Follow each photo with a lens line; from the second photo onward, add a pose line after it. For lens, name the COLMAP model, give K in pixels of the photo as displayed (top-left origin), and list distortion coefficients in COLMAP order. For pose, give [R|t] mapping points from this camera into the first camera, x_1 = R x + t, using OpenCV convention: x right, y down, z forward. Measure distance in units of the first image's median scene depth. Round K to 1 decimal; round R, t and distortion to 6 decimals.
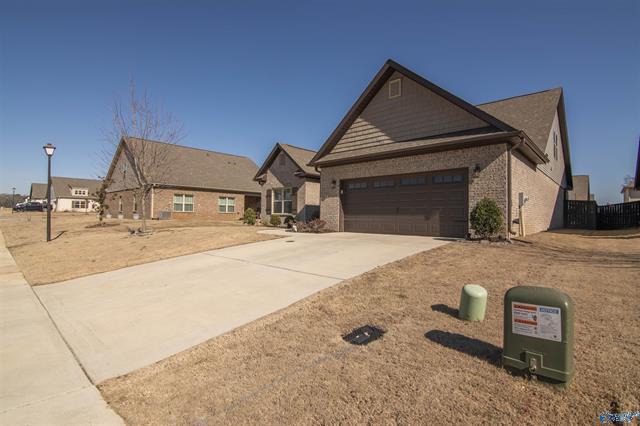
lens RADIAL K [[307.9, 0, 318.5], [0, 307.9, 208.6], [0, 0, 1]] dist [0.003584, 0.000486]
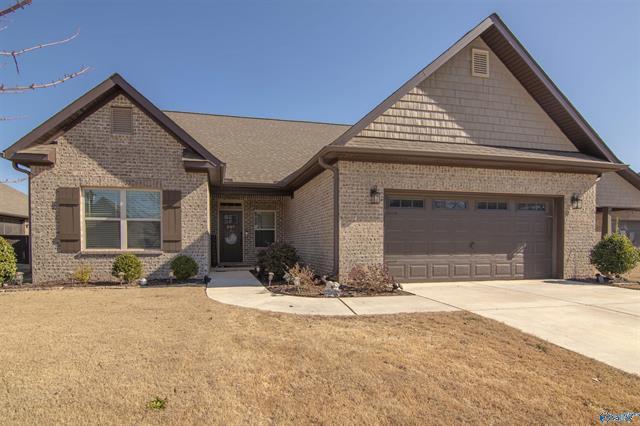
lens RADIAL K [[318.4, 0, 296.6], [0, 318.4, 249.3], [0, 0, 1]] dist [-0.004537, -0.001096]
pose [[0.576786, -0.021727, 0.816606, -0.484404], [-0.014221, 0.999228, 0.036630, -0.005842], [-0.816772, -0.032741, 0.576031, 0.806399]]
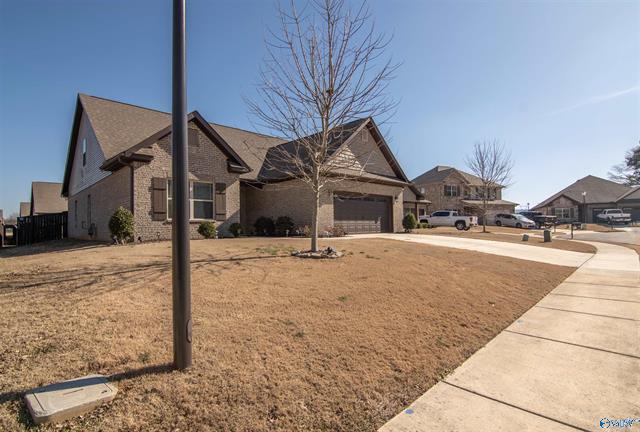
lens RADIAL K [[312.6, 0, 320.0], [0, 312.6, 216.0], [0, 0, 1]] dist [0.000968, 0.000052]
pose [[0.042679, 0.027972, 0.998697, -1.106742], [-0.006393, 0.999595, -0.027724, 0.036571], [-0.999068, -0.005201, 0.042840, 1.012456]]
